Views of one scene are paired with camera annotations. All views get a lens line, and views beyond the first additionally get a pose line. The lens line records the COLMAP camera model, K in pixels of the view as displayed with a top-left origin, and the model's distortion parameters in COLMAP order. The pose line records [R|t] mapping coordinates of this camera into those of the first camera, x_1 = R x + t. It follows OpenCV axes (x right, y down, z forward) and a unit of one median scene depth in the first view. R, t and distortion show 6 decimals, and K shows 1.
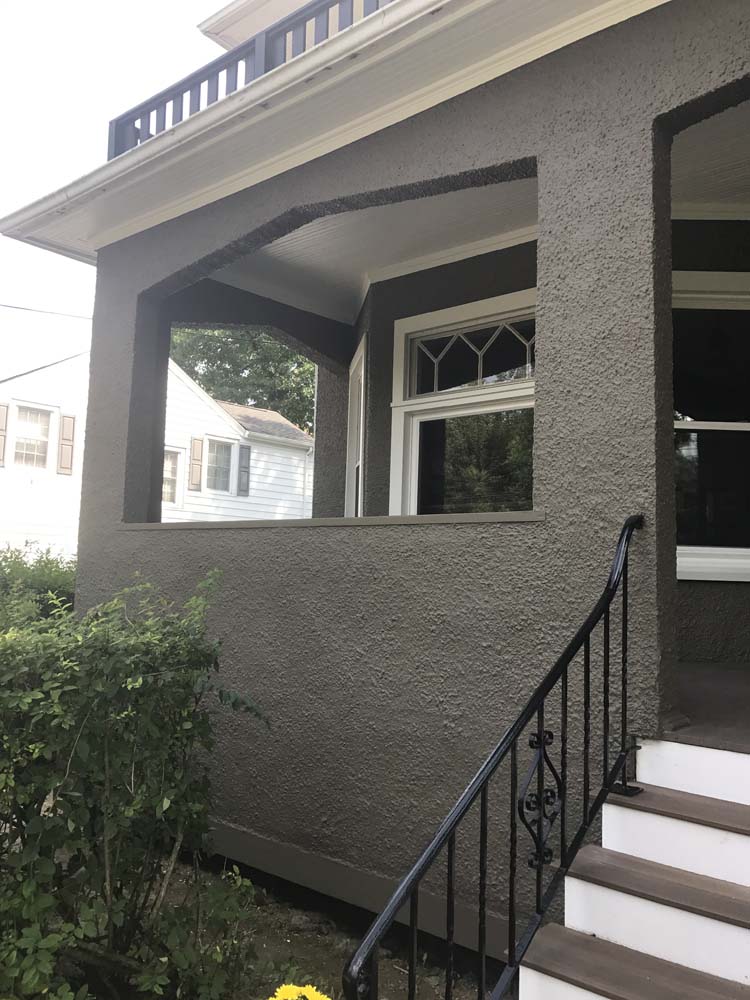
lens RADIAL K [[815.2, 0, 375.0], [0, 815.2, 500.0], [0, 0, 1]] dist [0.032093, 0.002968]
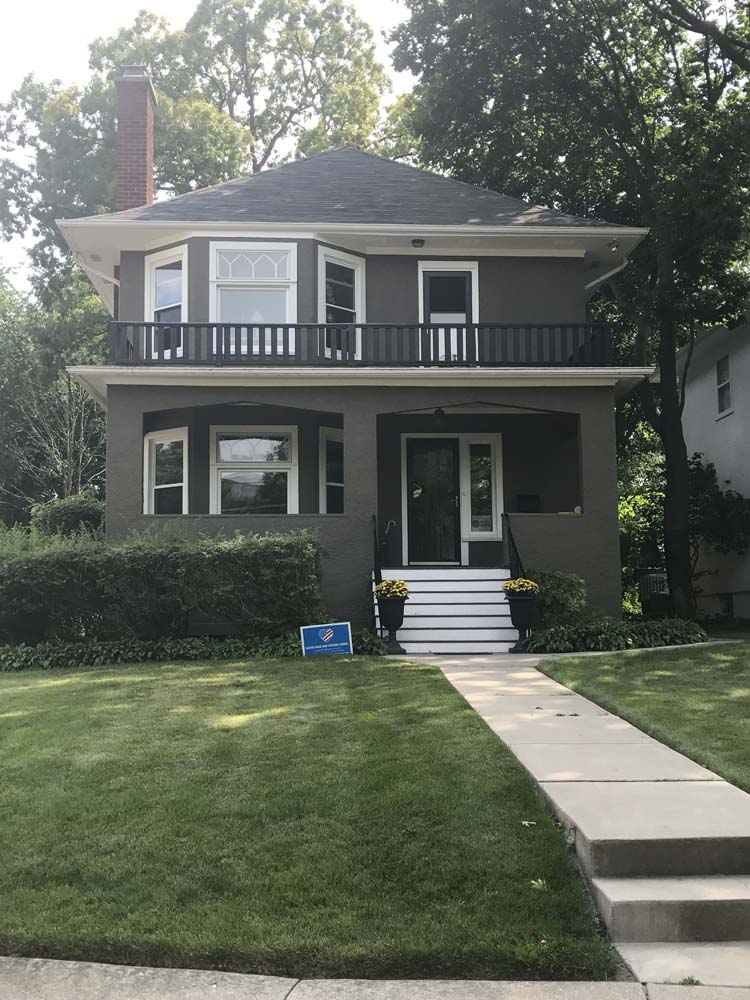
lens RADIAL K [[1130.9, 0, 390.1], [0, 1130.9, 502.2], [0, 0, 1]] dist [0.017161, 0.010665]
pose [[0.699574, 0.034805, 0.713712, -3.247982], [-0.035846, 0.999265, -0.013595, 0.024290], [-0.713660, -0.016073, 0.700308, -2.664252]]
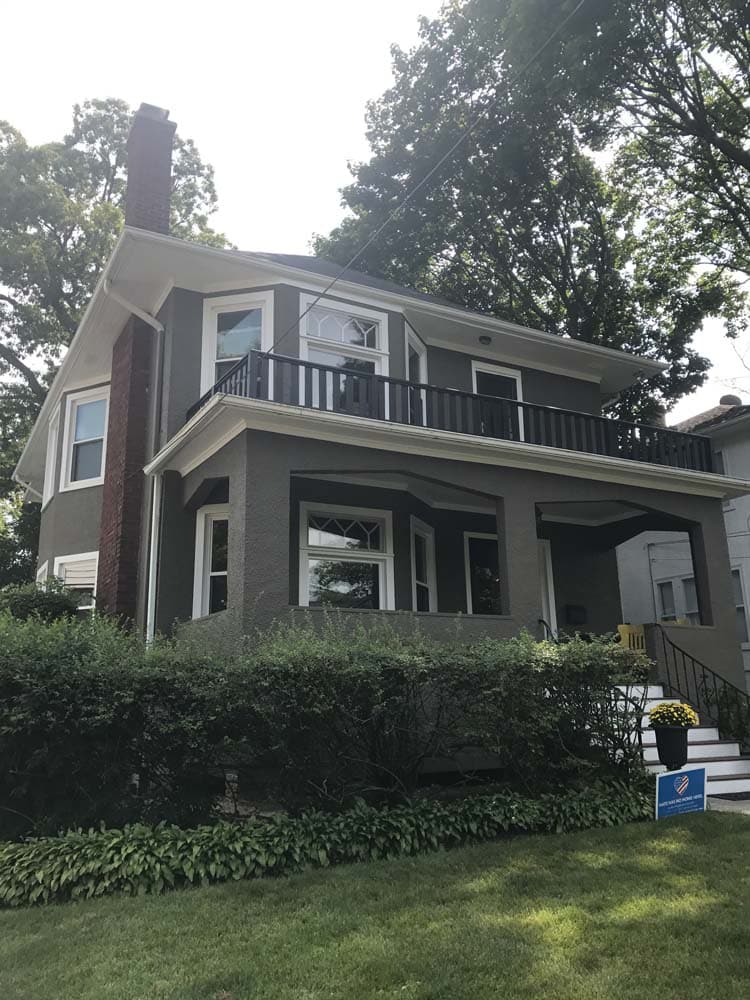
lens RADIAL K [[815.2, 0, 375.0], [0, 815.2, 500.0], [0, 0, 1]] dist [0.032093, 0.002968]
pose [[0.357515, 0.189514, 0.914477, -2.844425], [-0.069423, 0.981878, -0.176341, 0.165408], [-0.931324, -0.000442, 0.364193, 0.394463]]
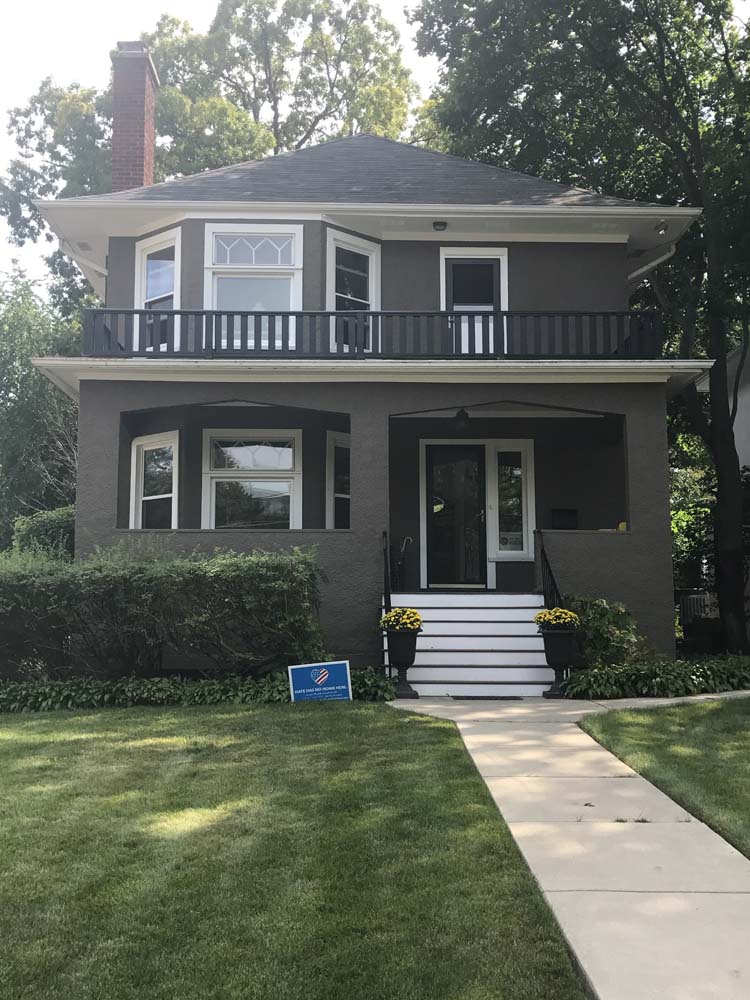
lens RADIAL K [[1080.6, 0, 375.0], [0, 1080.6, 500.0], [0, 0, 1]] dist [0.003085, -0.003201]
pose [[0.731164, 0.050109, 0.680359, -2.550866], [-0.041042, 0.998723, -0.029450, 0.020646], [-0.680966, -0.006391, 0.732287, -2.092141]]
